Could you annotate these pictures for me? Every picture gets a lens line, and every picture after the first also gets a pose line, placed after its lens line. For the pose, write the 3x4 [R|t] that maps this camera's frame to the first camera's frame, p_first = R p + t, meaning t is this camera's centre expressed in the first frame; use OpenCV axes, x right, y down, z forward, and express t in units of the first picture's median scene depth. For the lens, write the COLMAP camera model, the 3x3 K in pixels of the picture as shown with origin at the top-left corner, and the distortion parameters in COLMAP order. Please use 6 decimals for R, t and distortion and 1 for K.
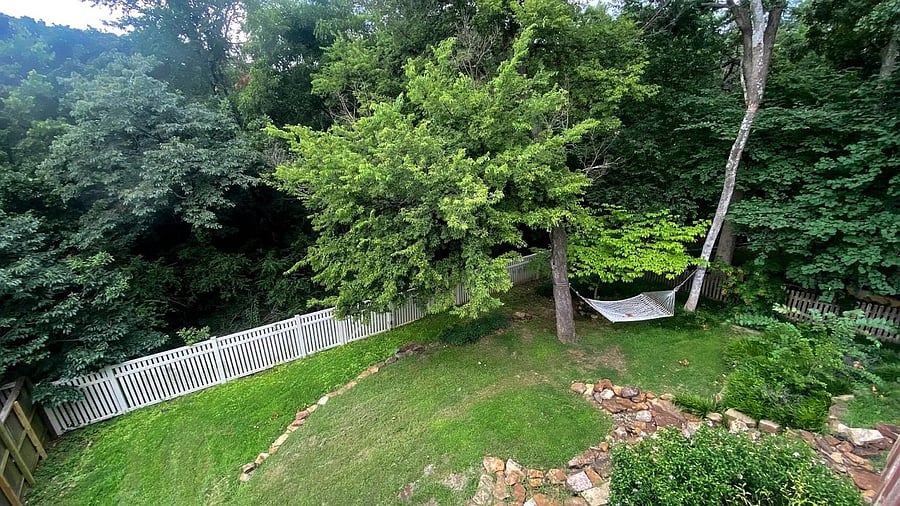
lens RADIAL K [[362.8, 0, 449.7], [0, 362.8, 253.0], [0, 0, 1]] dist [-0.014266, -0.000967]
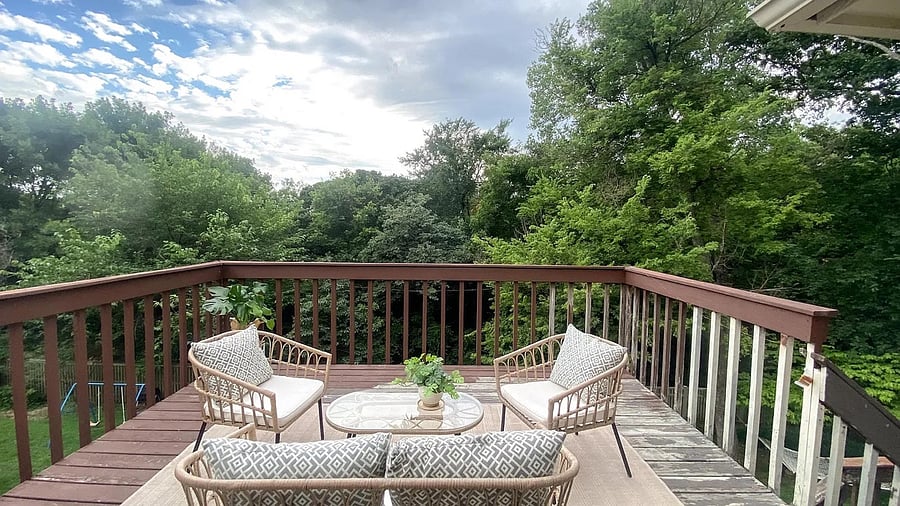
lens RADIAL K [[362.8, 0, 450.6], [0, 362.8, 253.3], [0, 0, 1]] dist [-0.014266, -0.000967]
pose [[0.836222, 0.062014, -0.544874, 0.196125], [-0.225129, 0.944820, -0.237974, 0.084876], [0.500050, 0.321666, 0.804040, -0.220020]]
